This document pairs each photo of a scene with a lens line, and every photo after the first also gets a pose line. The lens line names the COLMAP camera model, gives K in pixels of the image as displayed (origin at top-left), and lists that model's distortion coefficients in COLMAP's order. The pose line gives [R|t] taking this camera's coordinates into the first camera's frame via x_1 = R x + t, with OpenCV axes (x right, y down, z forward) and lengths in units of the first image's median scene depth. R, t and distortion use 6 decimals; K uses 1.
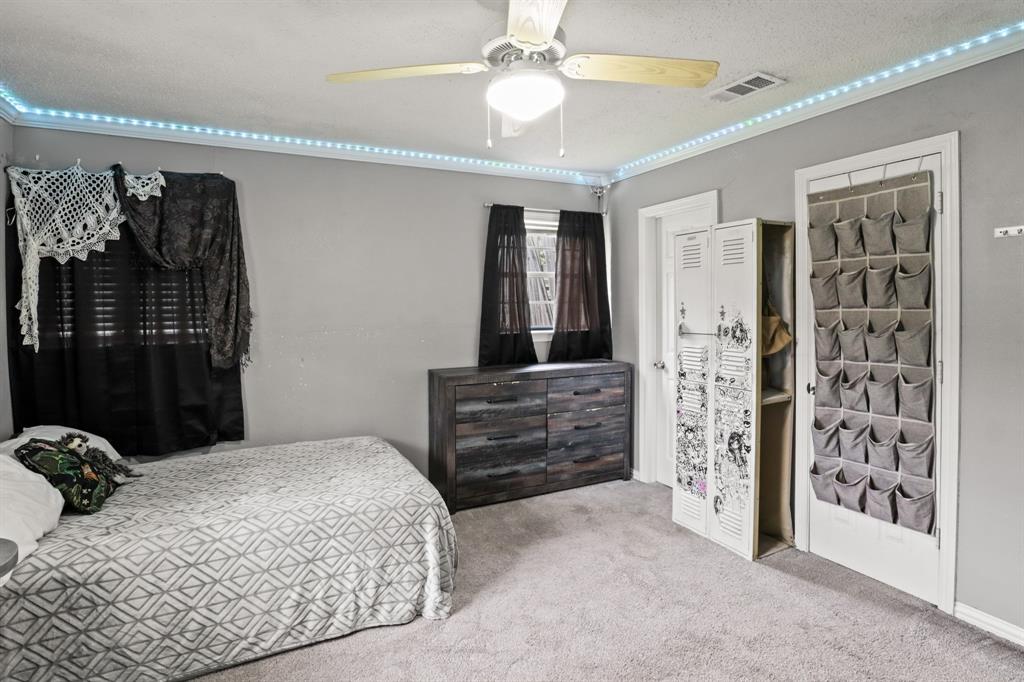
lens RADIAL K [[533.0, 0, 511.4], [0, 533.0, 314.4], [0, 0, 1]] dist [-0.023770, 0.001443]
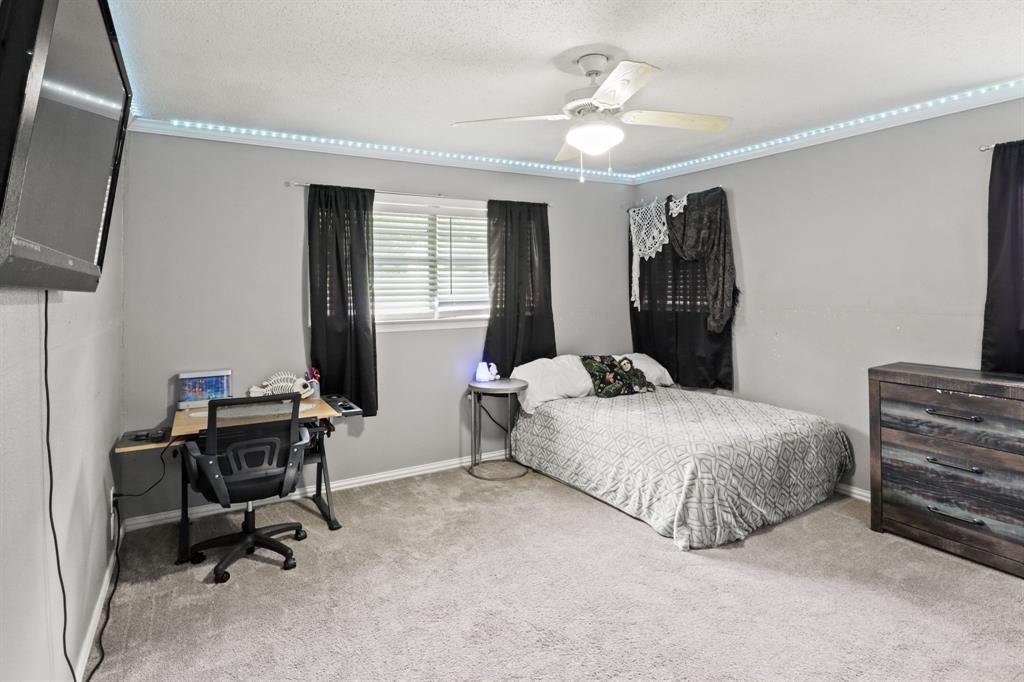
lens RADIAL K [[543.4, 0, 528.5], [0, 543.4, 287.5], [0, 0, 1]] dist [-0.033925, 0.014620]
pose [[0.095642, 0.008596, -0.995379, 0.834839], [-0.019149, 0.999794, 0.006794, -0.012460], [0.995232, 0.018410, 0.095787, 0.428311]]
